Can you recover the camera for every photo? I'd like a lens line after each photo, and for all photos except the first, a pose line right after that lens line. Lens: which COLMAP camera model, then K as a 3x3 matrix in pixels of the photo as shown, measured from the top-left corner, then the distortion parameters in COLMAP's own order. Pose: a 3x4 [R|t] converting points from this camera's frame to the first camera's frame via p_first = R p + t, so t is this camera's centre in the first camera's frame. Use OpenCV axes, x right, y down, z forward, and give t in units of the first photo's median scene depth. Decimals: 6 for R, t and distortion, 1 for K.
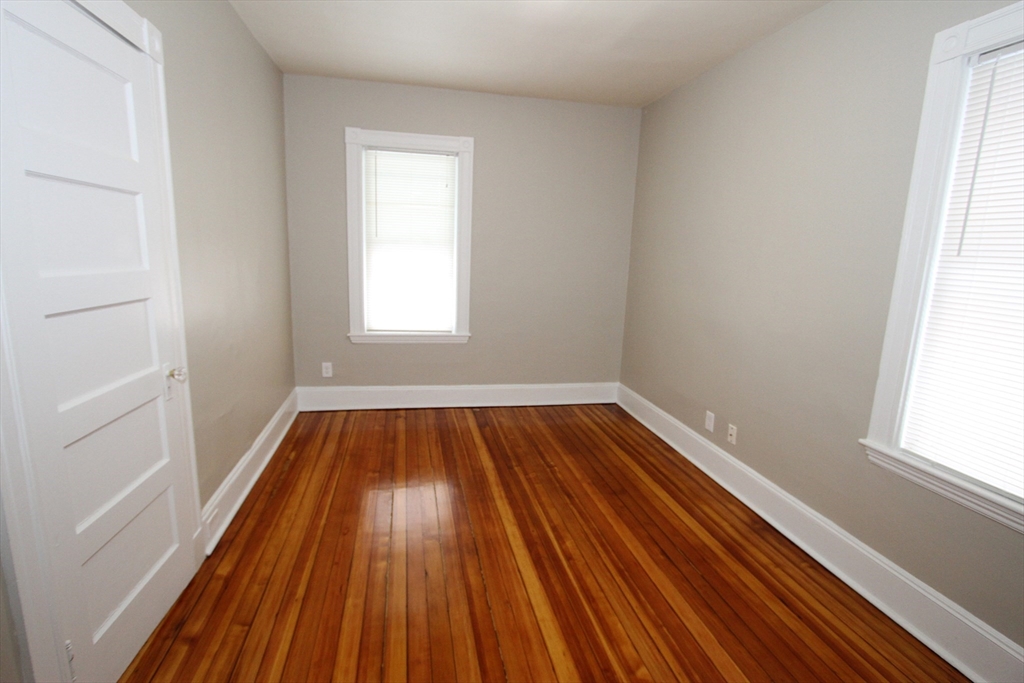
lens RADIAL K [[471.9, 0, 505.3], [0, 471.9, 340.1], [0, 0, 1]] dist [-0.028489, 0.007253]
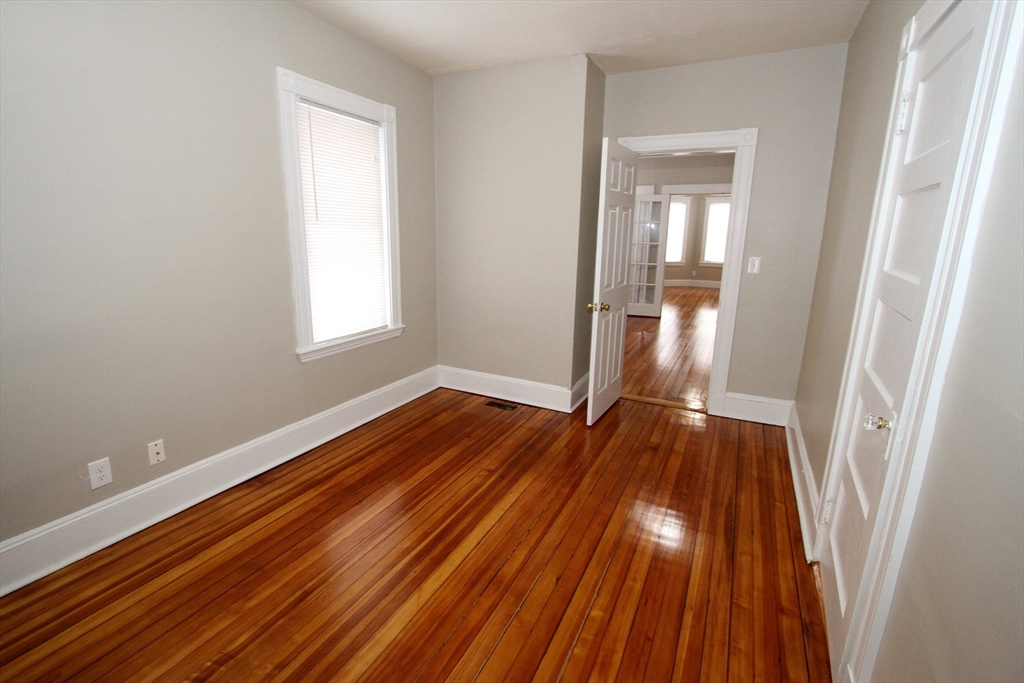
lens RADIAL K [[471.9, 0, 505.3], [0, 471.9, 340.1], [0, 0, 1]] dist [-0.028489, 0.007253]
pose [[-0.782375, -0.190530, 0.592949, -0.548872], [0.070751, 0.918704, 0.388557, -0.320370], [-0.618776, 0.345949, -0.705291, 1.548499]]
